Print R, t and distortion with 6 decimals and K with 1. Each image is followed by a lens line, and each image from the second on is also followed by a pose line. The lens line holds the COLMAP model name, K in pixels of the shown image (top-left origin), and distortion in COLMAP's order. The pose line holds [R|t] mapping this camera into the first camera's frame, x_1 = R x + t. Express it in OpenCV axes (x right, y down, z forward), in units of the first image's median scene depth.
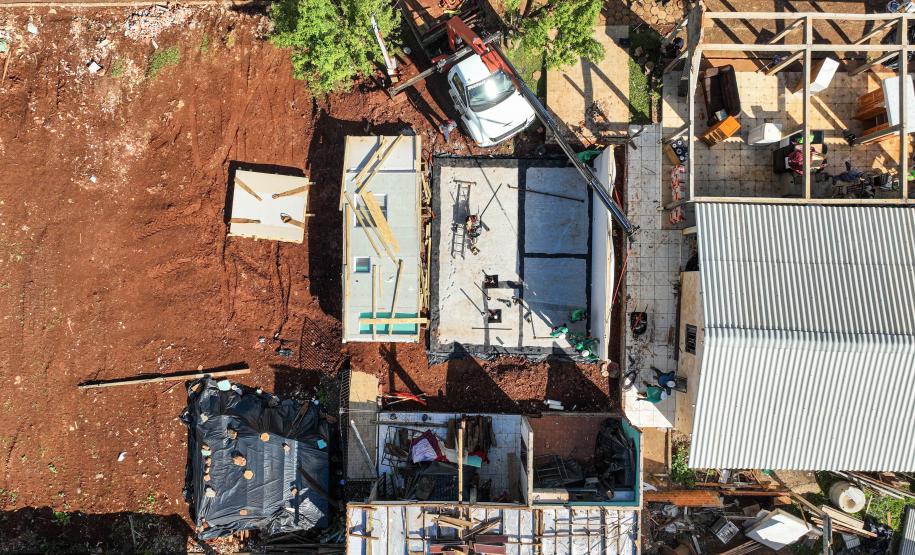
lens RADIAL K [[649.2, 0, 459.1], [0, 649.2, 275.3], [0, 0, 1]] dist [-0.007606, 0.042896]
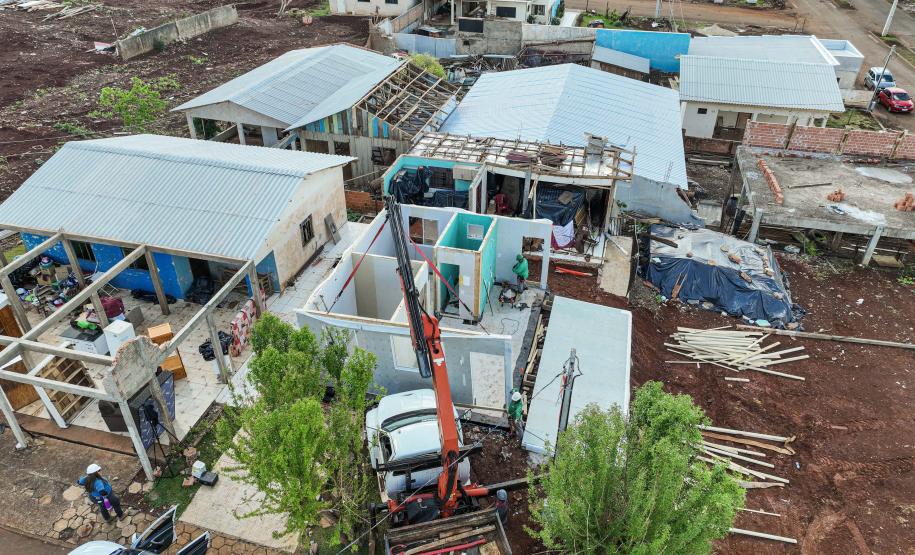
lens RADIAL K [[644.7, 0, 457.5], [0, 644.7, 277.5], [0, 0, 1]] dist [0.021713, -0.001254]
pose [[-0.970444, -0.138558, 0.197586, -0.107302], [0.241273, -0.539872, 0.806428, -0.713675], [-0.005066, 0.830265, 0.557345, 0.428173]]
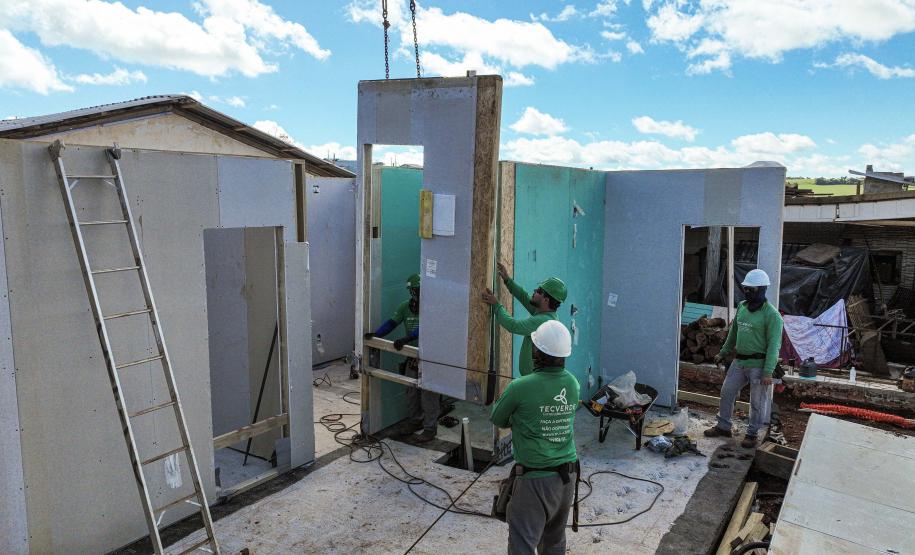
lens RADIAL K [[644.7, 0, 457.5], [0, 644.7, 277.5], [0, 0, 1]] dist [0.021713, -0.001254]
pose [[-0.851195, -0.061306, 0.521257, -0.075714], [0.524848, -0.101310, 0.845145, -0.202700], [0.000996, 0.992964, 0.118411, 0.900906]]
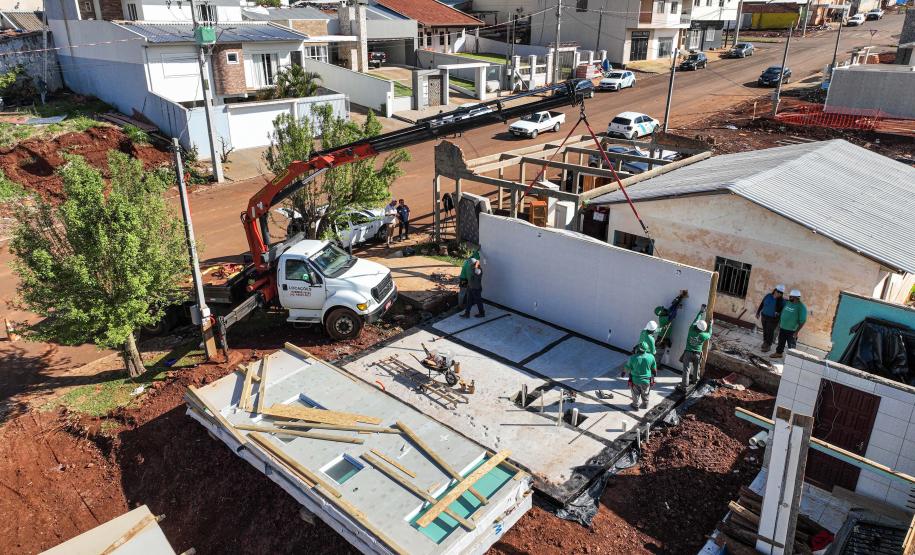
lens RADIAL K [[644.7, 0, 457.5], [0, 644.7, 277.5], [0, 0, 1]] dist [0.021713, -0.001254]
pose [[0.664344, -0.277694, 0.693925, -0.389806], [0.747396, 0.255229, -0.613398, 0.313918], [-0.006772, 0.926145, 0.377107, 0.659855]]
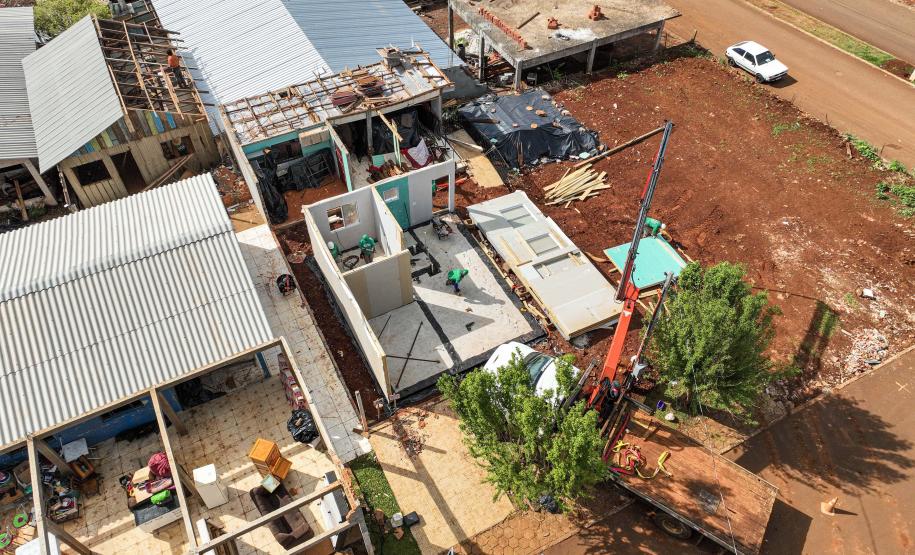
lens RADIAL K [[644.7, 0, 457.5], [0, 644.7, 277.5], [0, 0, 1]] dist [0.021713, -0.001254]
pose [[-0.879201, 0.357546, -0.314907, 0.347075], [-0.476378, -0.671238, 0.567894, -0.608512], [-0.008329, 0.649308, 0.760480, 0.216369]]
